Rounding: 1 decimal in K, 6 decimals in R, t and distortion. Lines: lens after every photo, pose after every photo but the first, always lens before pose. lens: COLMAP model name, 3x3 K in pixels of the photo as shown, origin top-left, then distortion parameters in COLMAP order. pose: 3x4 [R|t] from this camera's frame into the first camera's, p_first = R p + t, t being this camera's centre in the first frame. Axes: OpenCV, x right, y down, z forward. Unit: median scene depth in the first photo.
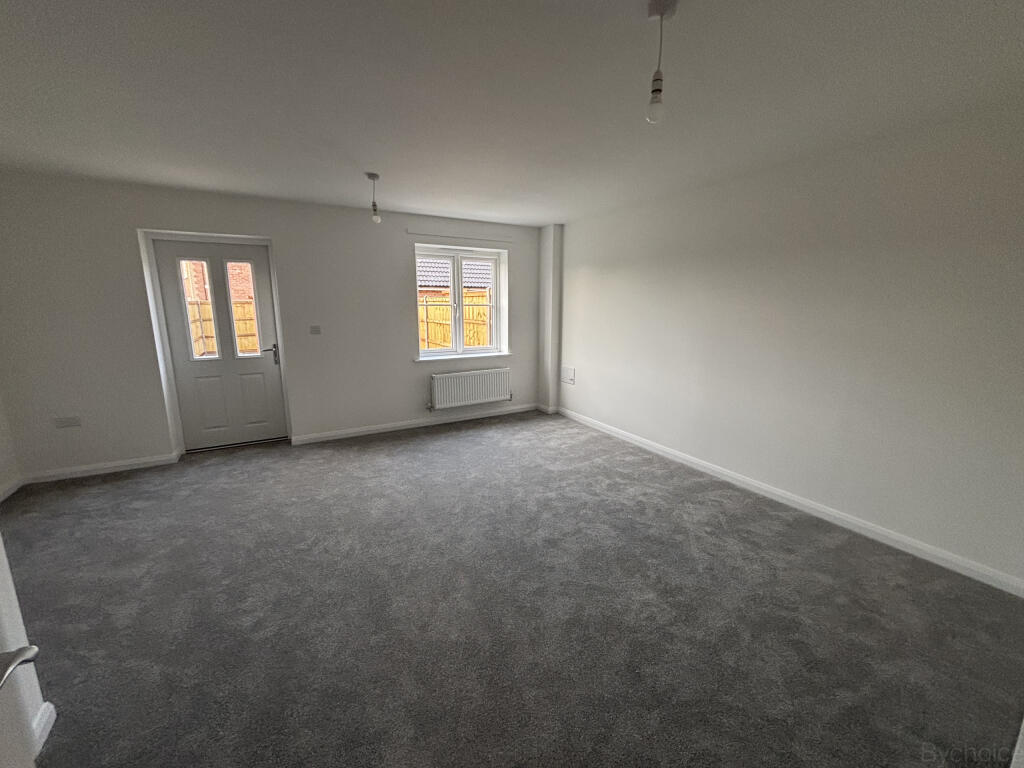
lens RADIAL K [[412.5, 0, 512.1], [0, 412.5, 385.2], [0, 0, 1]] dist [-0.001903, 0.000103]
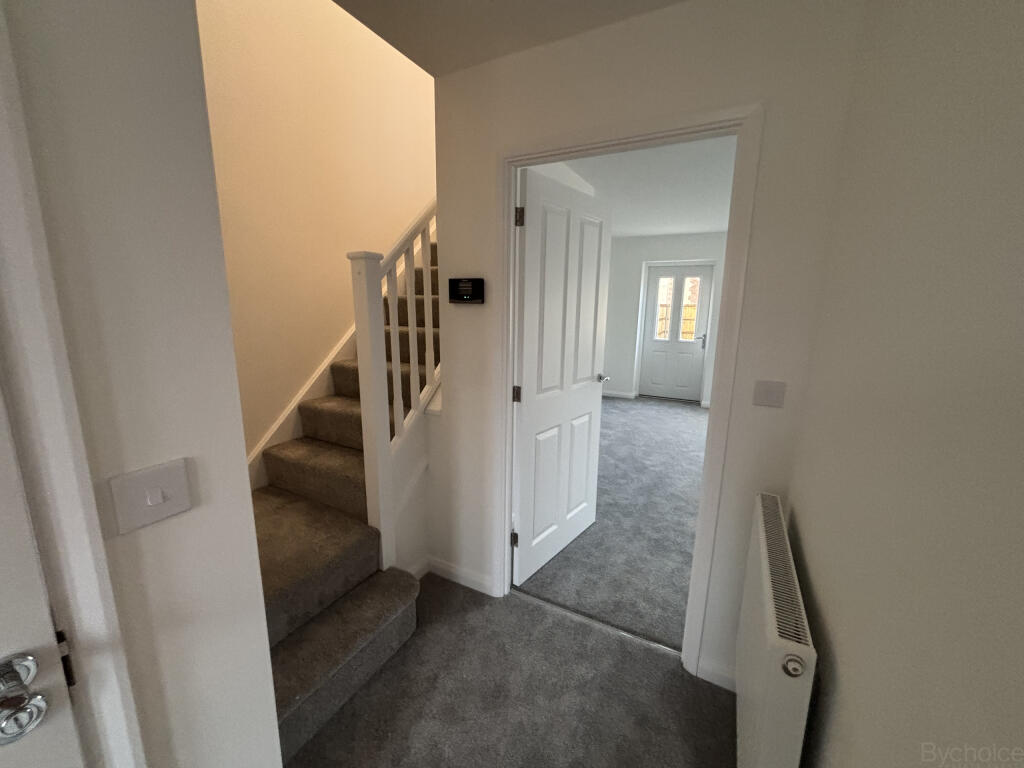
lens RADIAL K [[412.5, 0, 510.4], [0, 412.5, 385.0], [0, 0, 1]] dist [-0.001903, 0.000103]
pose [[0.539273, 0.168406, -0.825121, 0.288936], [-0.176500, 0.980642, 0.084793, 0.077335], [0.823427, 0.099908, 0.558557, -0.351063]]
